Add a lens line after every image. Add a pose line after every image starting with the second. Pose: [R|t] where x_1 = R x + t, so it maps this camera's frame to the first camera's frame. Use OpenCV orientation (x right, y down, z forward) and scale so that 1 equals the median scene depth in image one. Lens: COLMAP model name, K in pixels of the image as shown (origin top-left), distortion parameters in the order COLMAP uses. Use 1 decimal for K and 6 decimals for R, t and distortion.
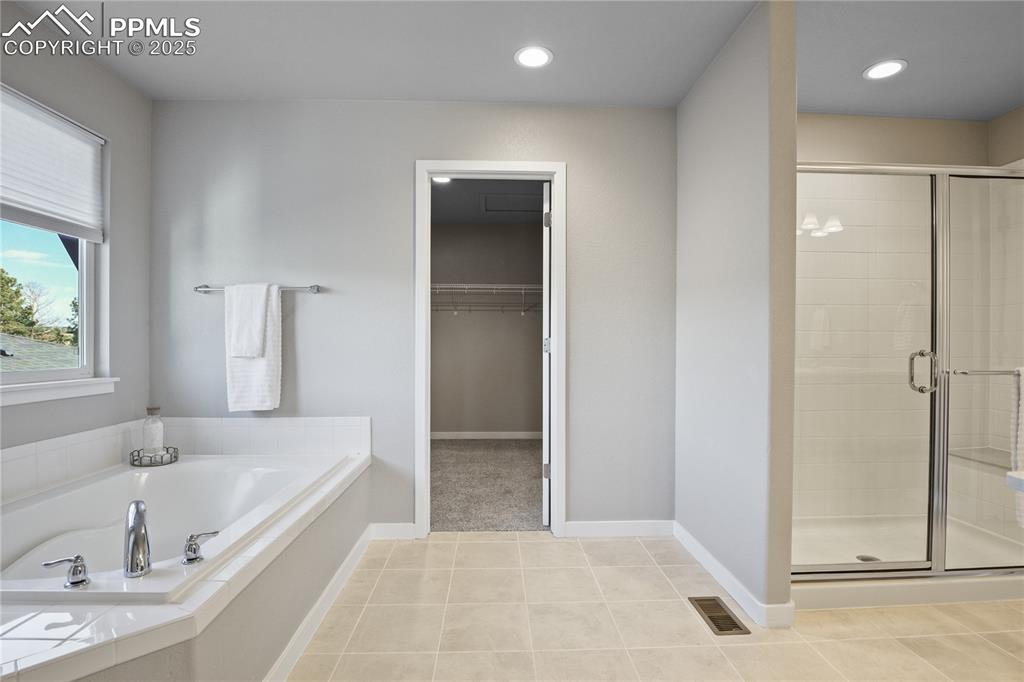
lens RADIAL K [[506.7, 0, 512.5], [0, 506.7, 339.5], [0, 0, 1]] dist [-0.024254, -0.002818]
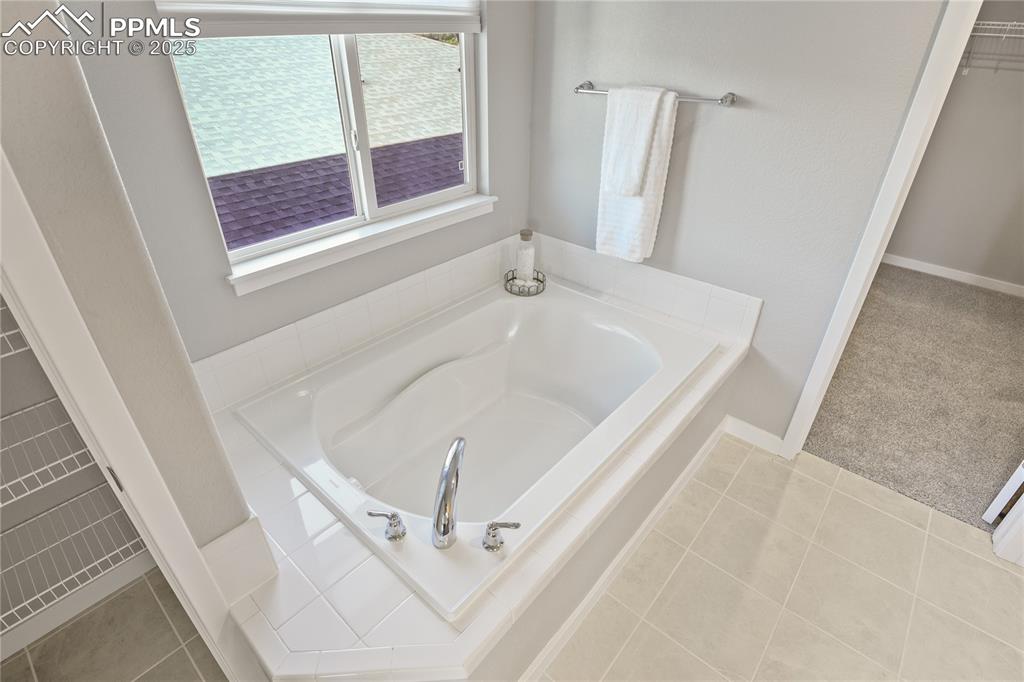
lens RADIAL K [[506.7, 0, 510.5], [0, 506.7, 339.3], [0, 0, 1]] dist [-0.024254, -0.002818]
pose [[0.727503, 0.365359, -0.580734, -0.110965], [-0.009749, 0.851842, 0.523708, -0.180244], [0.686035, -0.375337, 0.623279, 0.299047]]
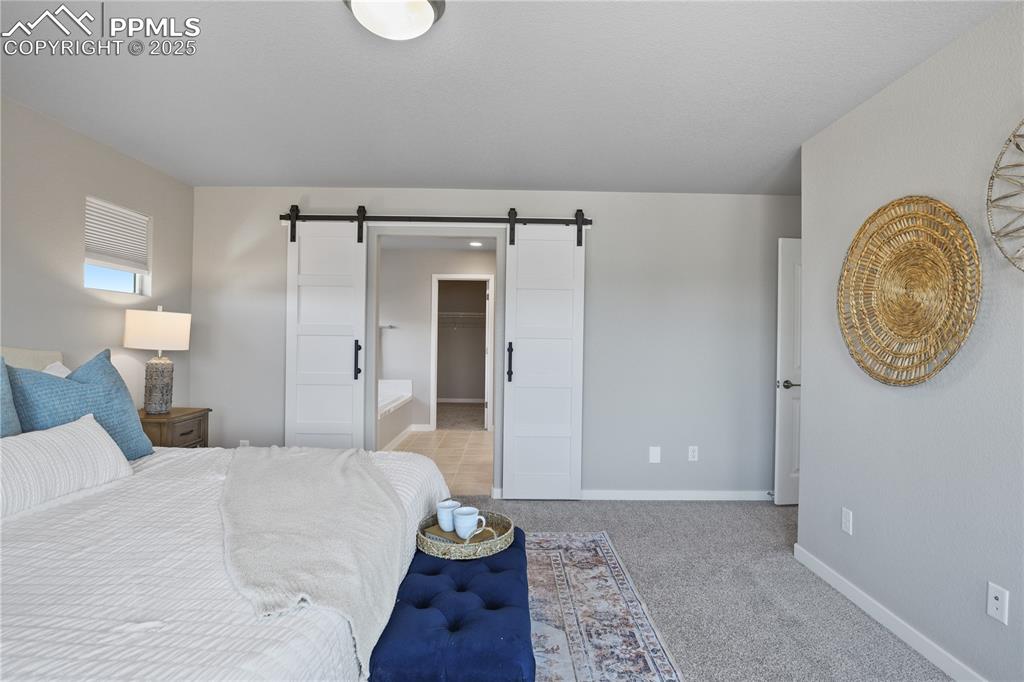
lens RADIAL K [[506.7, 0, 510.6], [0, 506.7, 337.0], [0, 0, 1]] dist [-0.024254, -0.002818]
pose [[0.999766, 0.013220, -0.017120, 0.243062], [-0.013447, 0.999822, -0.013247, -0.028867], [0.016941, 0.013475, 0.999766, -1.495283]]
